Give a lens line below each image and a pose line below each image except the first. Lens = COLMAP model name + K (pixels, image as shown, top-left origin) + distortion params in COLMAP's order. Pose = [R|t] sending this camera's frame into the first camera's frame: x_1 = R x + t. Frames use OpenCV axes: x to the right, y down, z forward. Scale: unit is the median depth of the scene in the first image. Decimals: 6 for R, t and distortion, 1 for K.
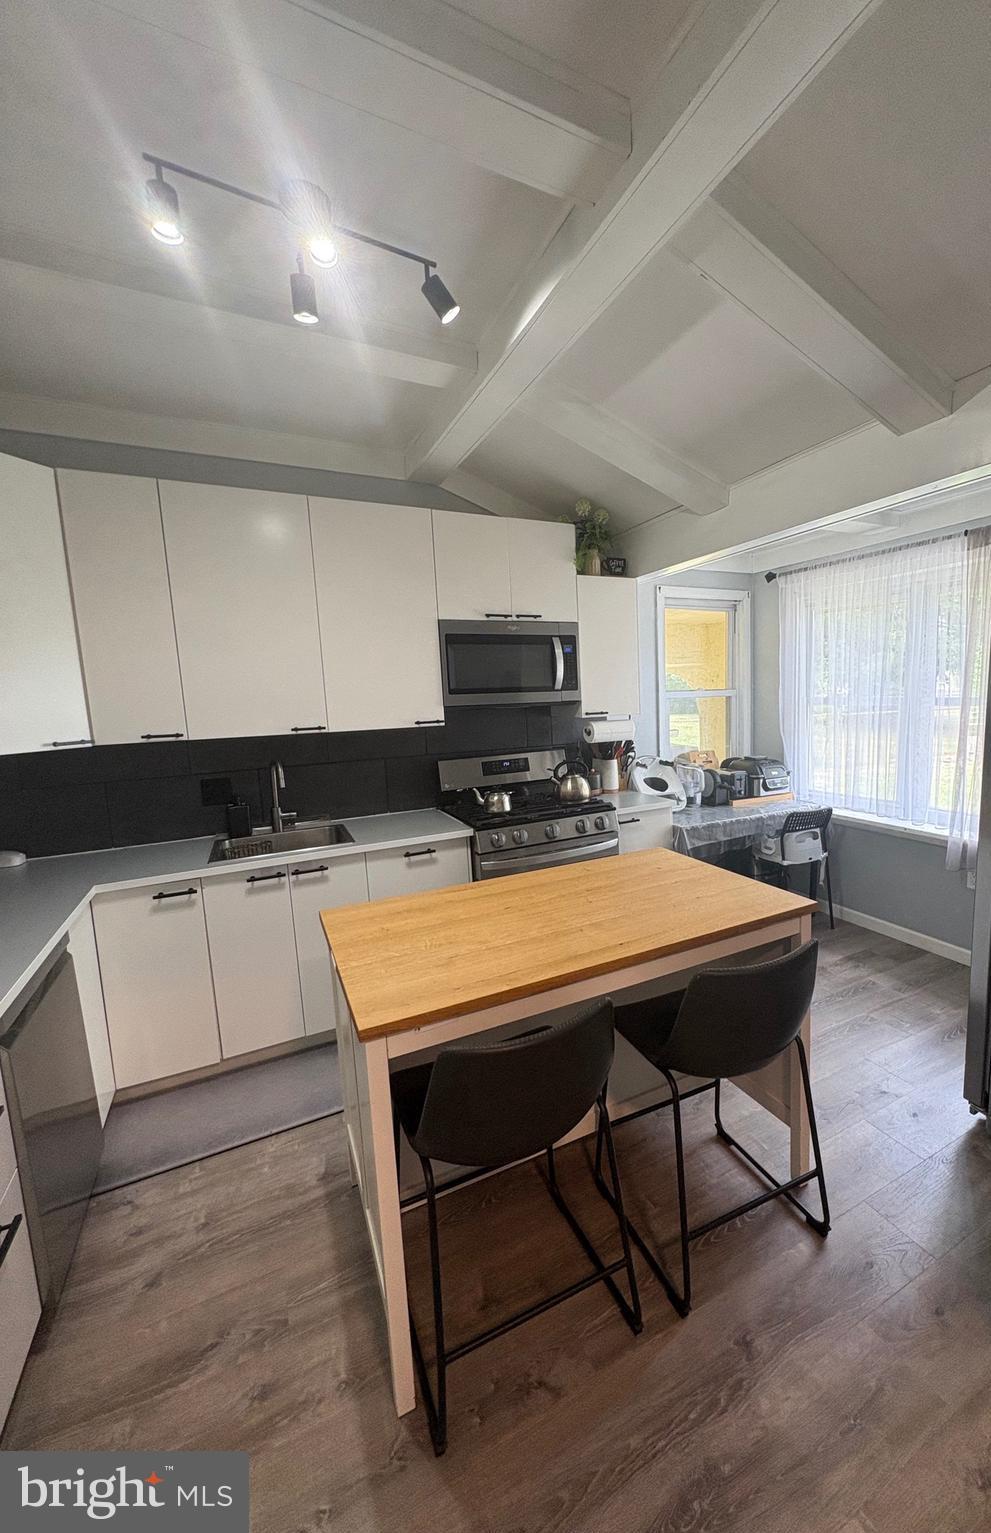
lens RADIAL K [[609.4, 0, 576.2], [0, 609.4, 769.2], [0, 0, 1]] dist [-0.000829, 0.000373]
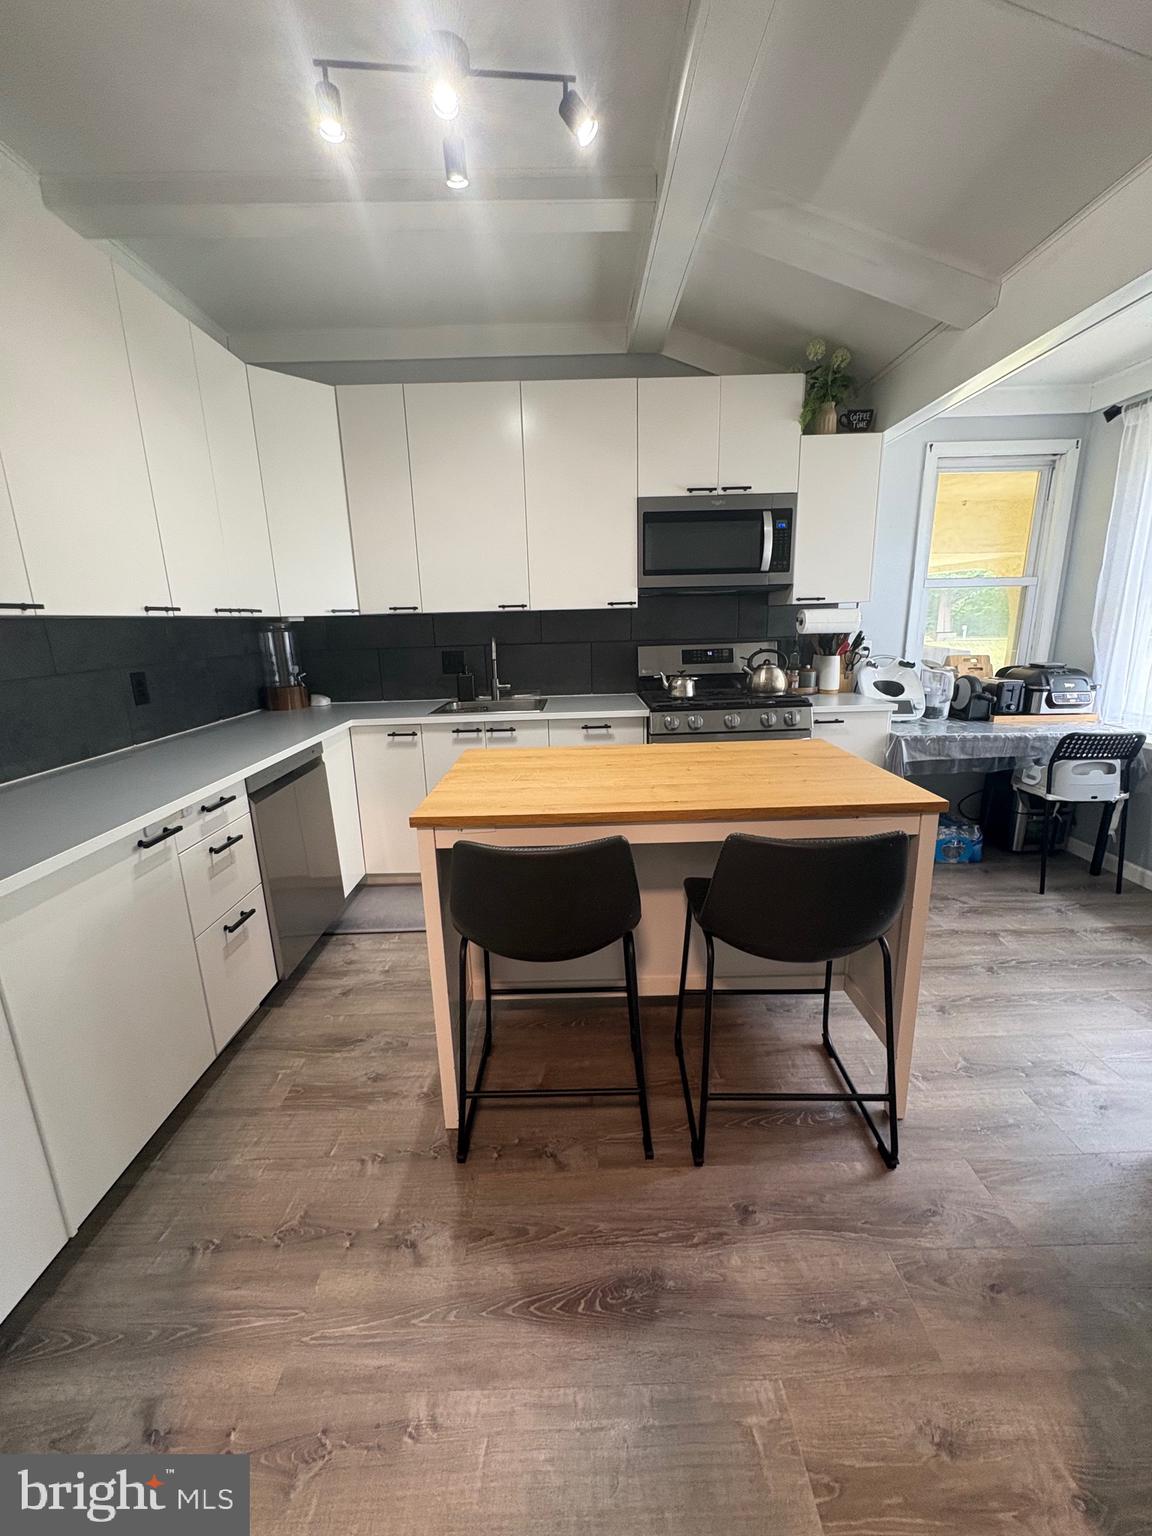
lens RADIAL K [[609.1, 0, 575.4], [0, 609.1, 767.8], [0, 0, 1]] dist [0.001258, -0.000747]
pose [[0.883052, 0.124360, -0.452498, 0.228865], [-0.065343, 0.987438, 0.143861, 0.065080], [0.464705, -0.097469, 0.880085, 0.043606]]
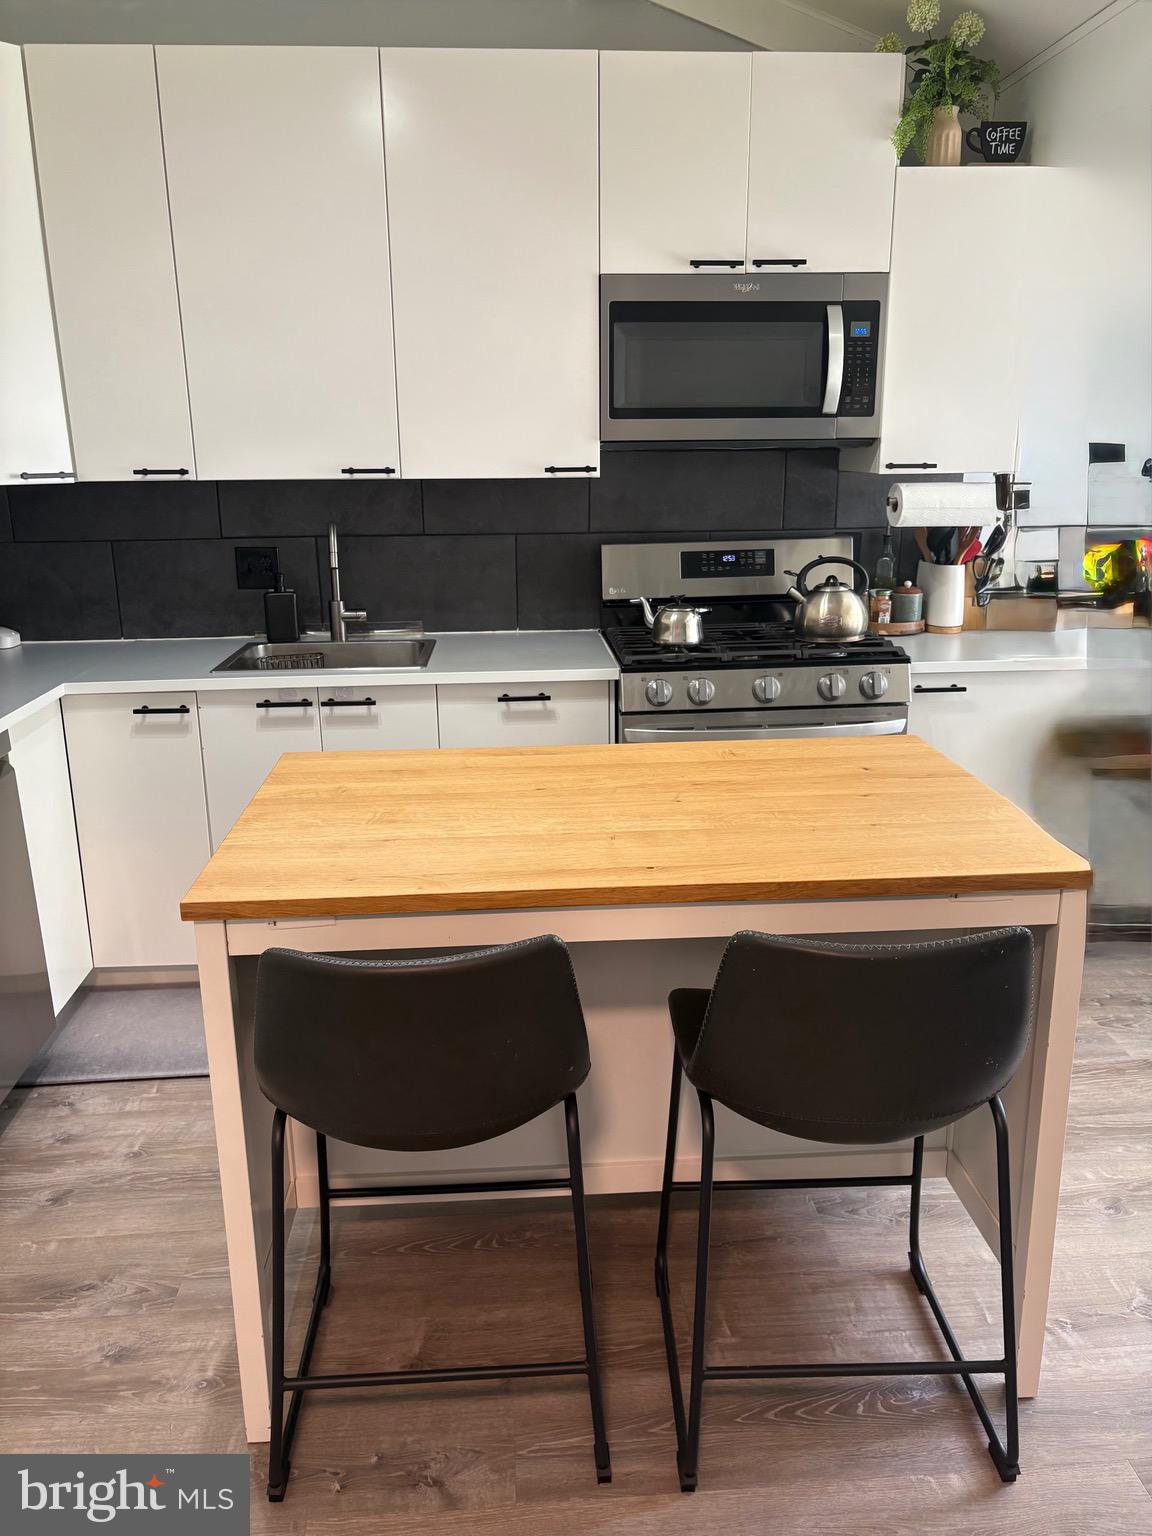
lens RADIAL K [[1160.1, 0, 569.8], [0, 1160.1, 761.0], [0, 0, 1]] dist [0.045604, -0.047073]
pose [[0.909568, 0.136356, -0.392547, 0.259956], [-0.075151, 0.983031, 0.167336, 0.008613], [0.408703, -0.122703, 0.904381, 0.002549]]
